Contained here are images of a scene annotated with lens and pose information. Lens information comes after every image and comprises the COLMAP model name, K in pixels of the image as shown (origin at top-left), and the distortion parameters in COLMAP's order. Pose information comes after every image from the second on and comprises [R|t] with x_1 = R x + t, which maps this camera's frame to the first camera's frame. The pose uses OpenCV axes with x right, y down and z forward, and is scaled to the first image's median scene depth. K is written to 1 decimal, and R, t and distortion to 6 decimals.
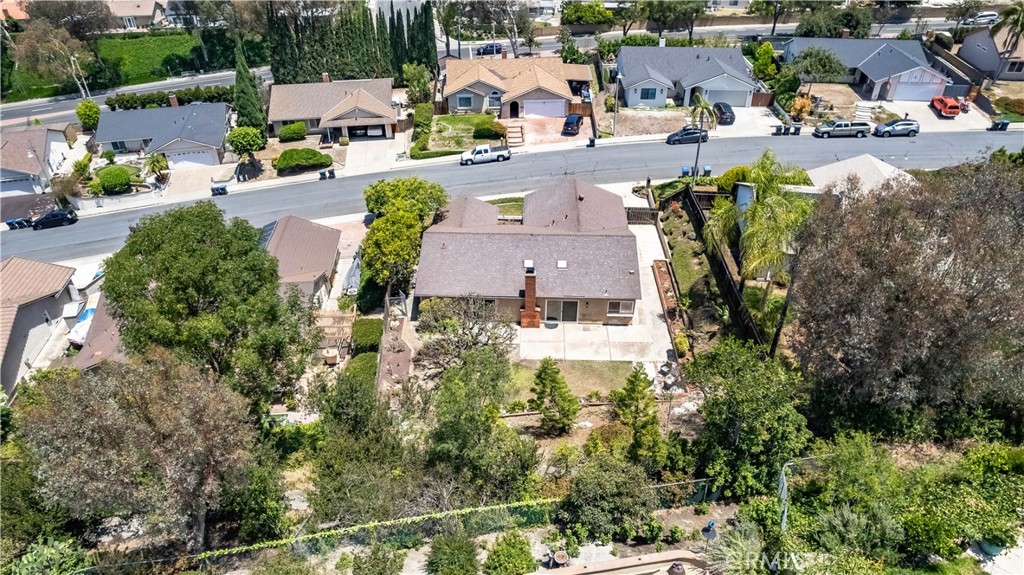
lens RADIAL K [[627.2, 0, 510.2], [0, 627.2, 306.8], [0, 0, 1]] dist [-0.070709, 0.060323]
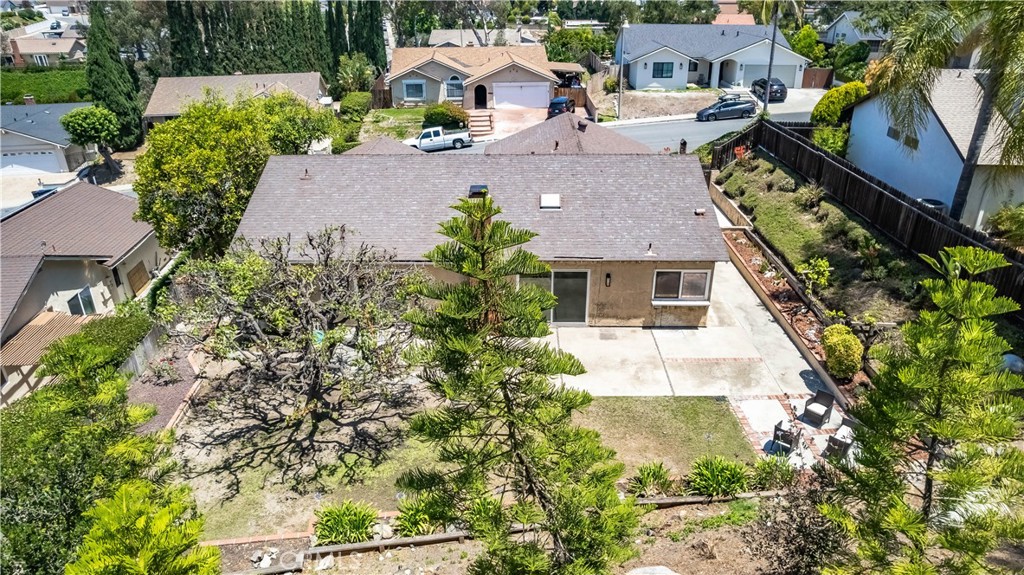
lens RADIAL K [[627.2, 0, 510.2], [0, 627.2, 306.8], [0, 0, 1]] dist [-0.070709, 0.060323]
pose [[0.999763, -0.012060, 0.018121, 0.026496], [0.014997, 0.985008, -0.171856, 0.056133], [-0.015776, 0.172087, 0.984955, 0.339230]]
